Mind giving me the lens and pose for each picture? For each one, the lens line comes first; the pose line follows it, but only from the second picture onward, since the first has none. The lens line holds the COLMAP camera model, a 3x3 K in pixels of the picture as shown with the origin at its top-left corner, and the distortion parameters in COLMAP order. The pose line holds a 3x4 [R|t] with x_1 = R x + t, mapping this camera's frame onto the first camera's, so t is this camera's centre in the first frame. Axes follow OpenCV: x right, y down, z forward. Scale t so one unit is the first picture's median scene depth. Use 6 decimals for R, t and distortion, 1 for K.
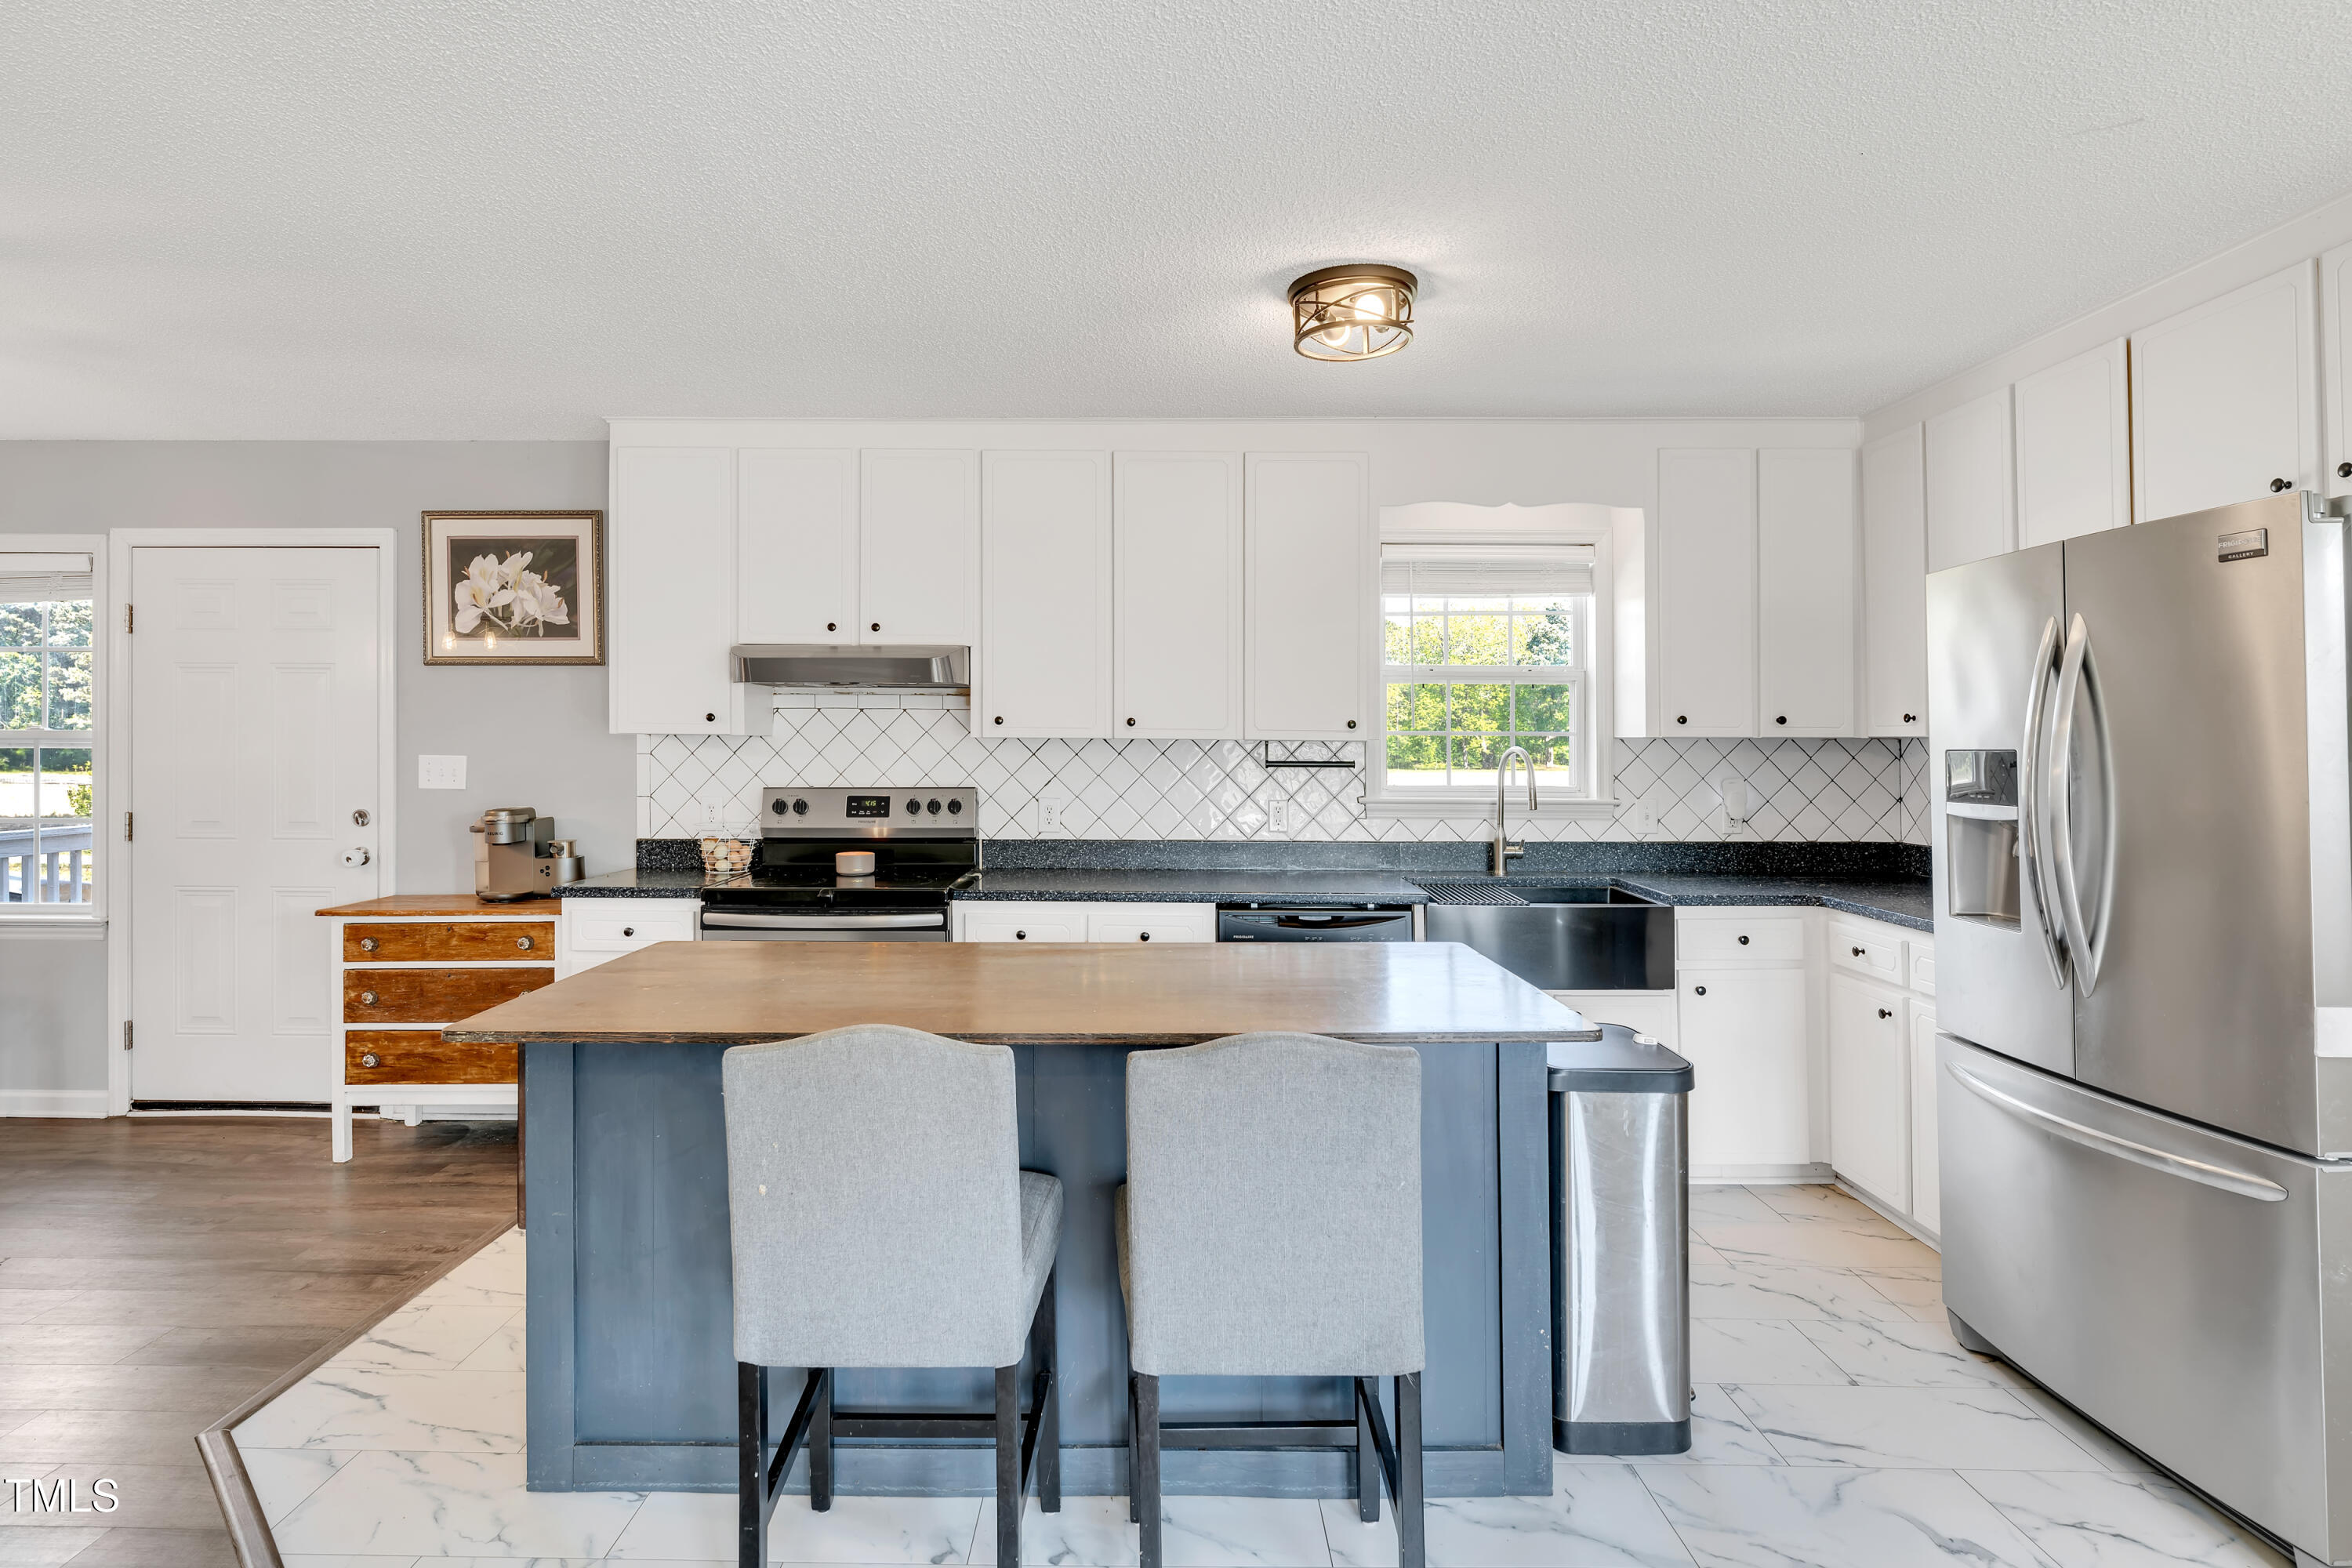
lens RADIAL K [[1220.0, 0, 1135.1], [0, 1220.0, 745.3], [0, 0, 1]] dist [-0.003231, -0.000291]
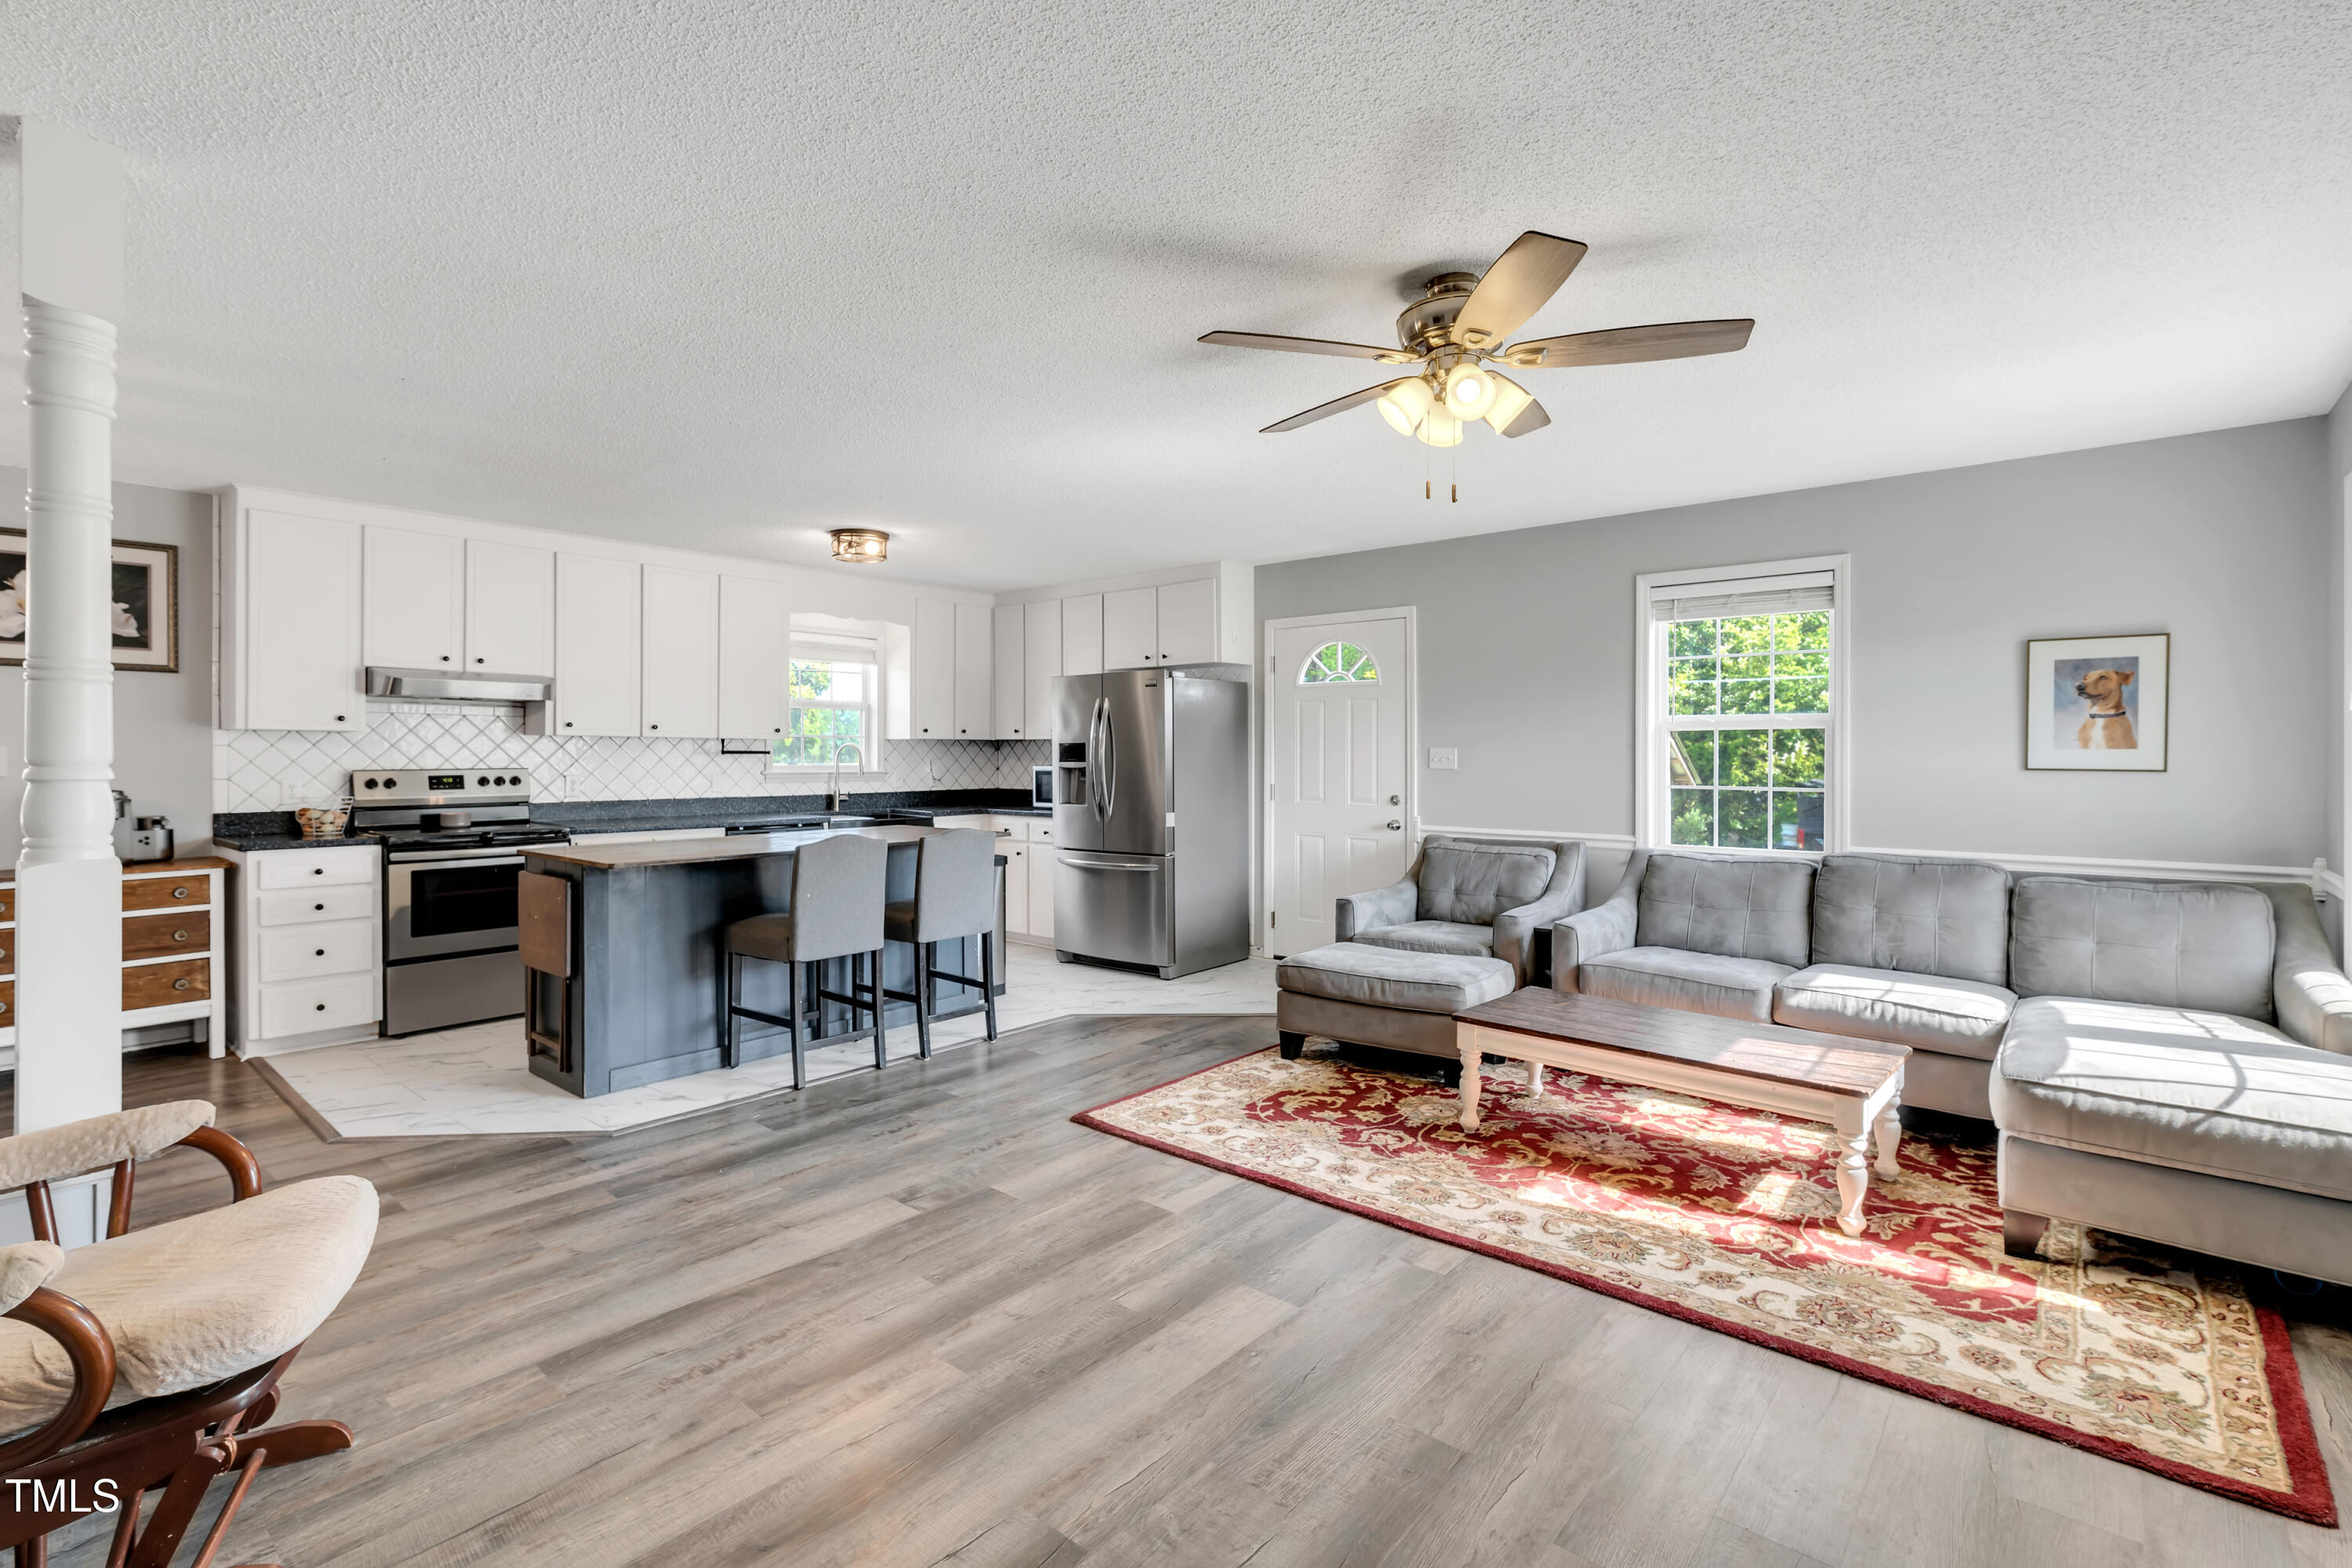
lens RADIAL K [[1096.1, 0, 1173.8], [0, 1096.1, 775.3], [0, 0, 1]] dist [0.000071, -0.000384]
pose [[0.645149, -0.016427, 0.763880, -0.654237], [-0.001658, 0.999736, 0.022899, 0.010735], [-0.764055, -0.016040, 0.644952, -0.490774]]
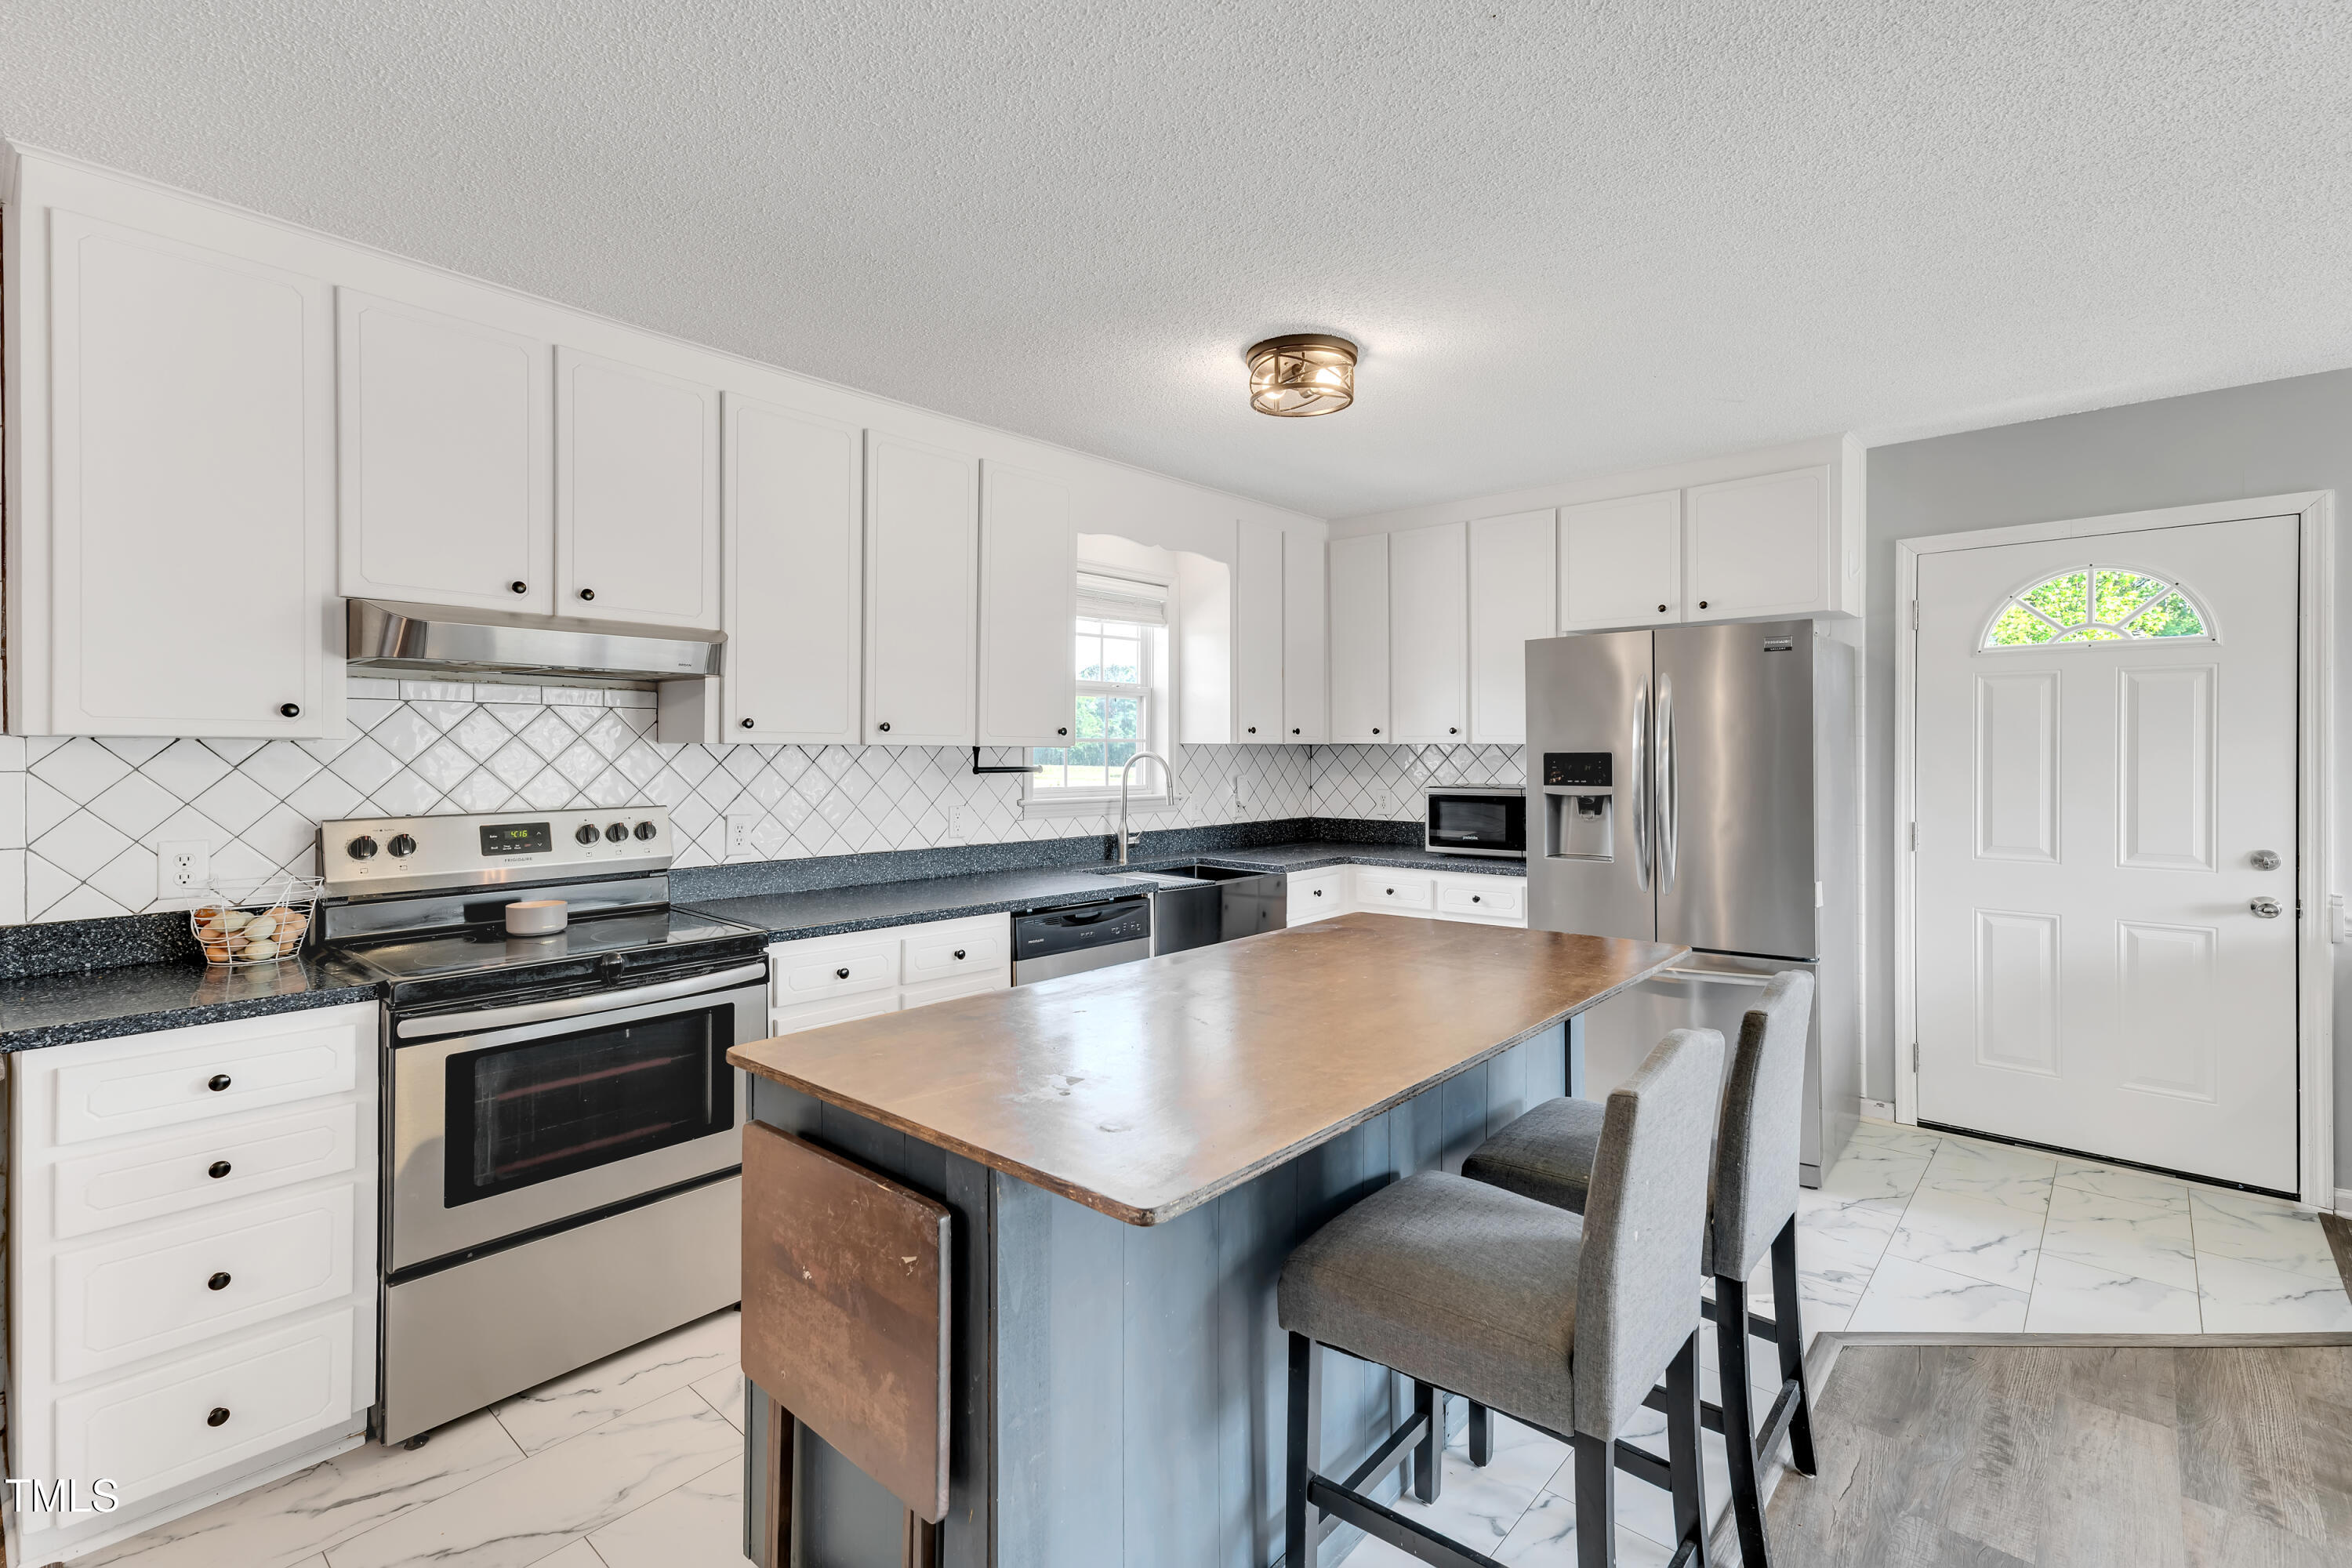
lens RADIAL K [[1072.9, 0, 1165.3], [0, 1072.9, 767.5], [0, 0, 1]] dist [0.022815, 0.000132]
pose [[0.657139, -0.014781, 0.753625, -0.449854], [0.000296, 0.999813, 0.019351, -0.004353], [-0.753770, -0.012493, 0.657020, 0.288483]]
